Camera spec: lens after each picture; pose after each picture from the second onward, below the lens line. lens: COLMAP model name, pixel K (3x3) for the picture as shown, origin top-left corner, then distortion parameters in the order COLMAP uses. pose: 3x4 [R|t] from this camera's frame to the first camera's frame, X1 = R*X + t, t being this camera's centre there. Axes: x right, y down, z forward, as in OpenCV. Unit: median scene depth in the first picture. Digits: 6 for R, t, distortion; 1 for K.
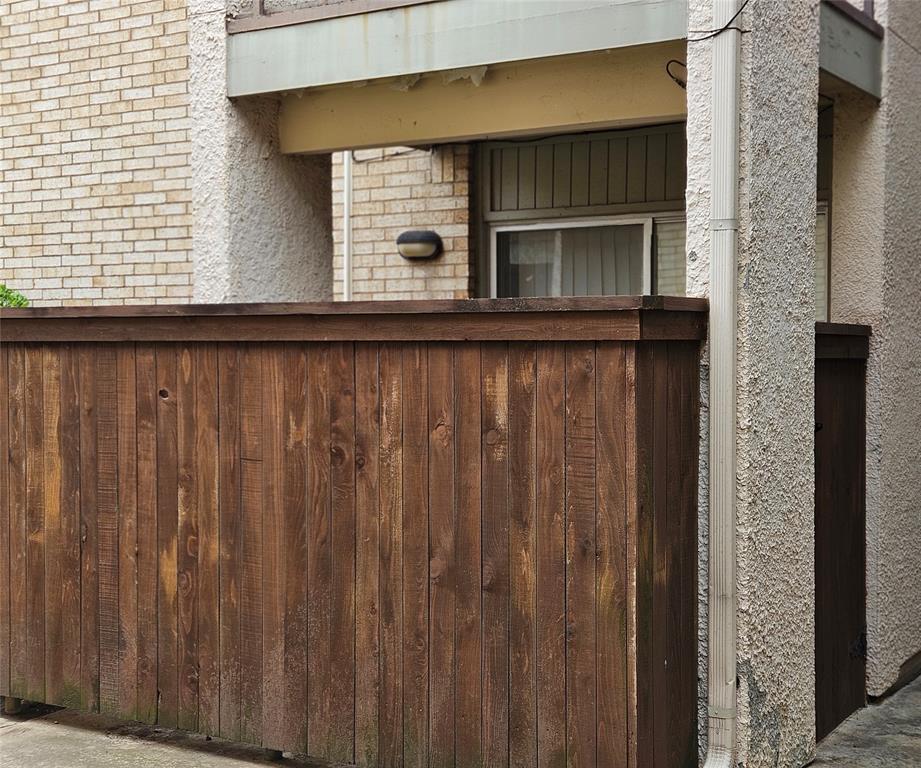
lens RADIAL K [[1337.7, 0, 475.5], [0, 1337.7, 381.6], [0, 0, 1]] dist [0.079595, -0.029097]
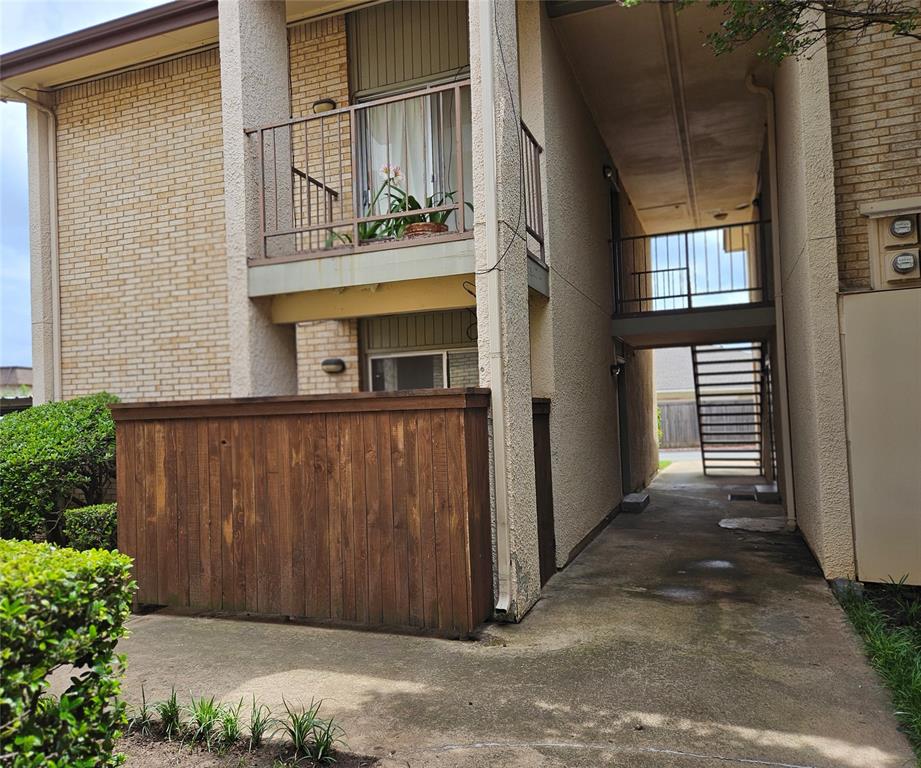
lens RADIAL K [[674.8, 0, 445.8], [0, 674.8, 385.4], [0, 0, 1]] dist [0.054509, -0.003300]
pose [[0.982648, -0.026628, 0.183561, -0.086526], [0.038964, 0.997194, -0.063926, 0.001793], [-0.181343, 0.069969, 0.980928, -0.067863]]
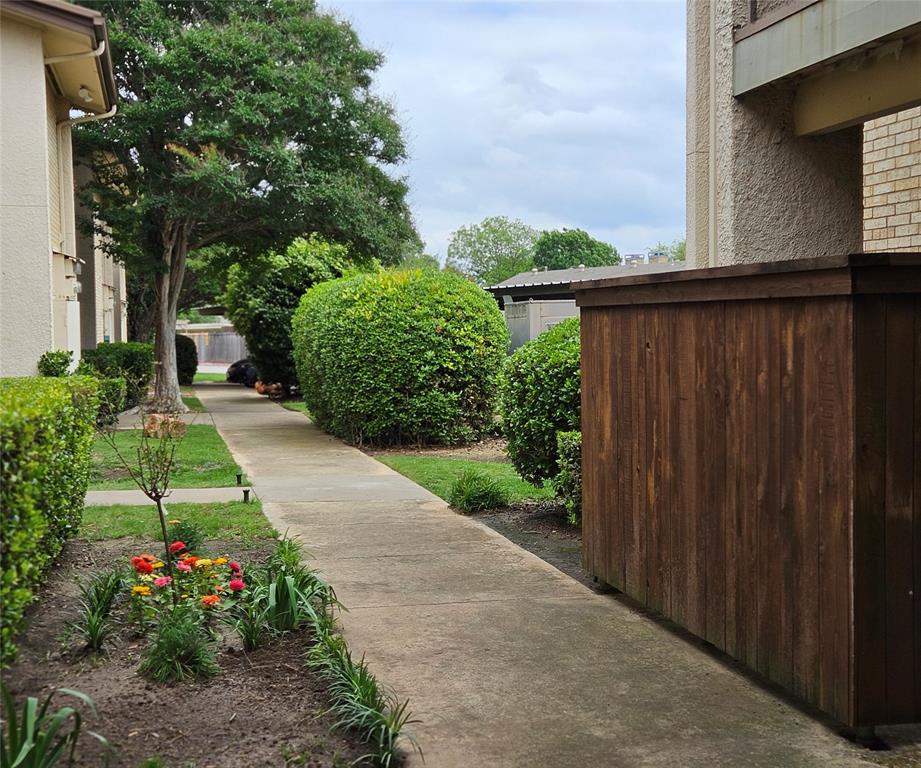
lens RADIAL K [[1337.7, 0, 475.5], [0, 1337.7, 381.6], [0, 0, 1]] dist [0.079595, -0.029097]
pose [[0.713641, 0.021364, -0.700186, 0.518612], [-0.003503, 0.999631, 0.026930, 0.009462], [0.700503, -0.016765, 0.713452, -0.011608]]
